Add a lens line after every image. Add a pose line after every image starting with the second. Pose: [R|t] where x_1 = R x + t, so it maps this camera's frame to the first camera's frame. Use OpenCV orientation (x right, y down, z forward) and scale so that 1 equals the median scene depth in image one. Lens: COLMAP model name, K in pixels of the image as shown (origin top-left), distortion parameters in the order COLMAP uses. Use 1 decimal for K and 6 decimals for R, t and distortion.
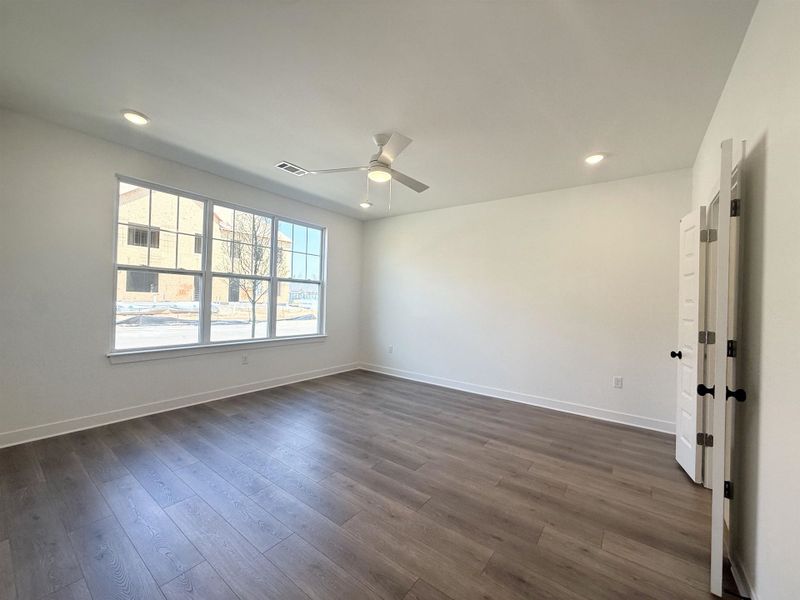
lens RADIAL K [[319.4, 0, 398.4], [0, 319.4, 300.7], [0, 0, 1]] dist [-0.000955, 0.000225]
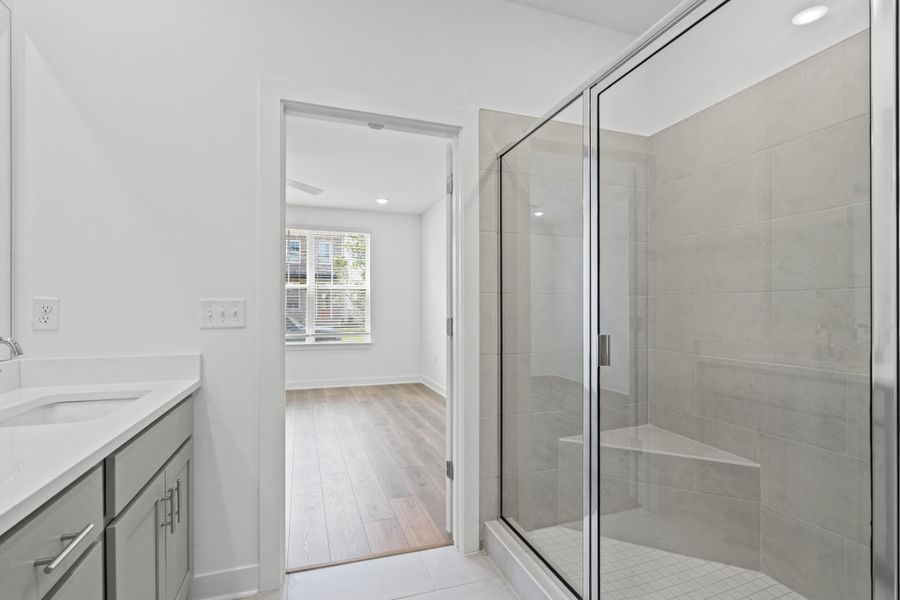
lens RADIAL K [[412.2, 0, 439.7], [0, 412.2, 309.9], [0, 0, 1]] dist [-0.000898, 0.000224]
pose [[0.823232, -0.031956, -0.566806, 1.015880], [0.024879, 0.999486, -0.020216, 0.065996], [0.567160, 0.002541, 0.823603, 0.160428]]
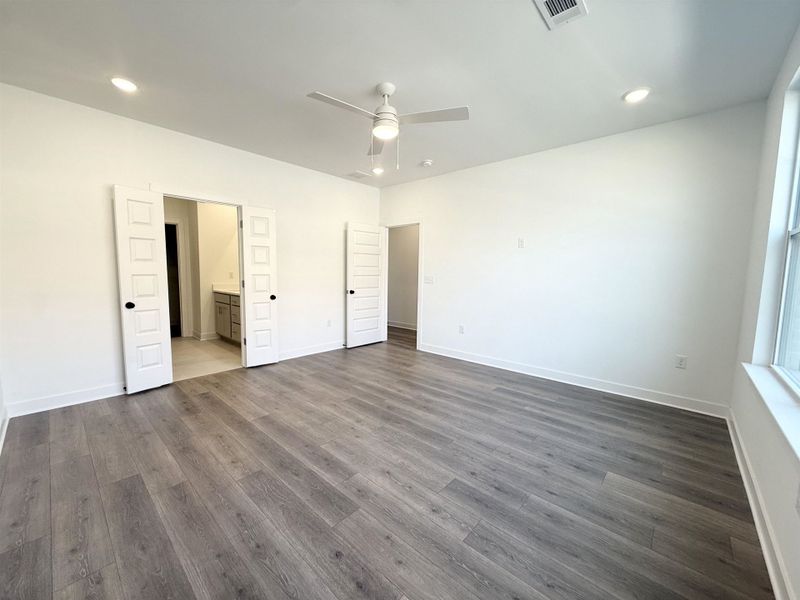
lens RADIAL K [[319.4, 0, 398.4], [0, 319.4, 300.7], [0, 0, 1]] dist [-0.000955, 0.000225]
pose [[-0.994245, -0.054731, 0.092097, -0.171521], [-0.045622, 0.994115, 0.098253, -0.006384], [-0.096933, 0.093485, -0.990891, 1.643531]]
